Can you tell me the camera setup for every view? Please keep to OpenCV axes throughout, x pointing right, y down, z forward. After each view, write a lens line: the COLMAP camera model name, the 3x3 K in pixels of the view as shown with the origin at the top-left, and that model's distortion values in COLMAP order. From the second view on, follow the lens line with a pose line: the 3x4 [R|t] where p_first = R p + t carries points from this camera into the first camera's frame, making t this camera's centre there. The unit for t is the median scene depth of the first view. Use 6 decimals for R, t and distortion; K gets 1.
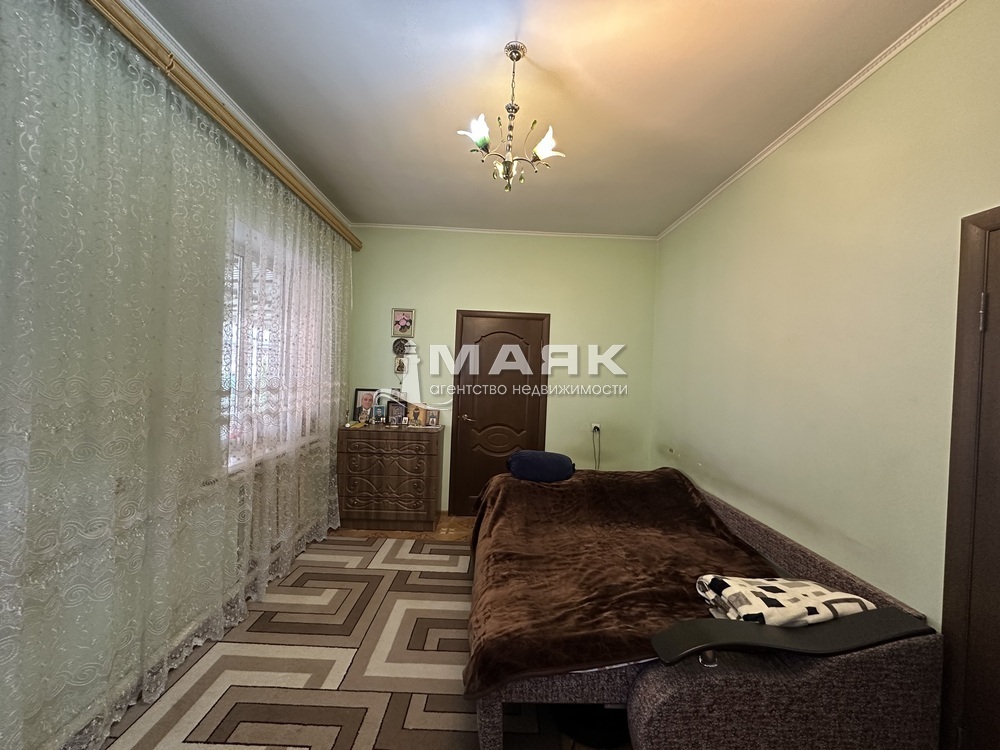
lens RADIAL K [[397.2, 0, 500.4], [0, 397.2, 375.1], [0, 0, 1]] dist [-0.003867, 0.000635]
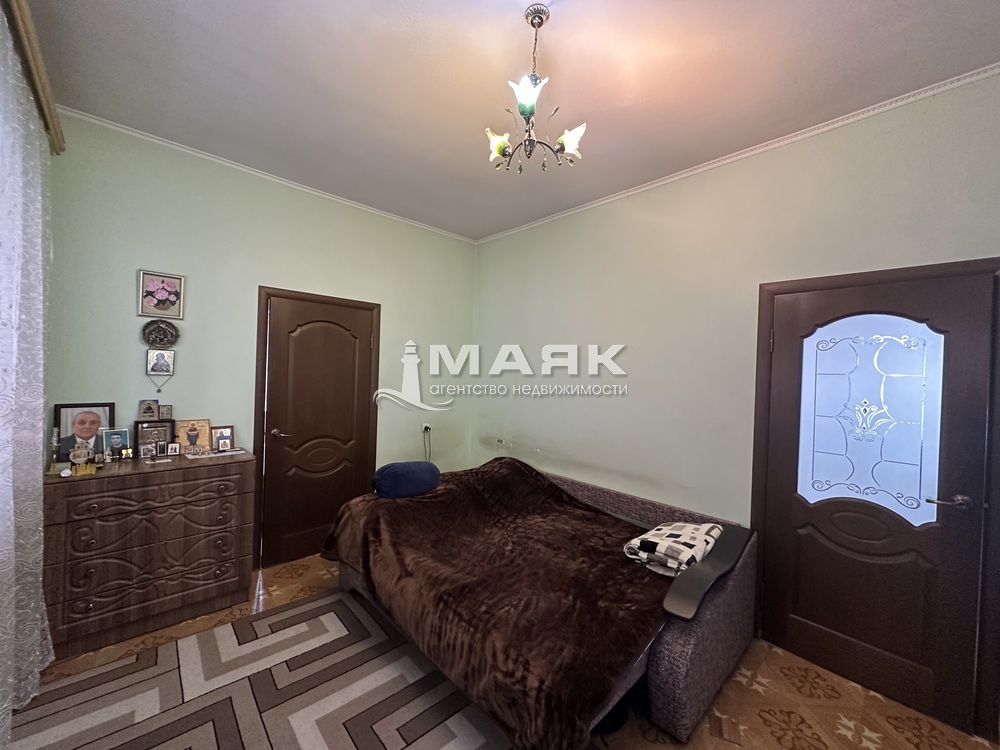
lens RADIAL K [[397.2, 0, 500.2], [0, 397.2, 375.5], [0, 0, 1]] dist [-0.003867, 0.000635]
pose [[0.739129, -0.019706, 0.673276, -0.350214], [0.003846, 0.999679, 0.025037, -0.022634], [-0.673553, -0.015916, 0.738967, 0.219051]]
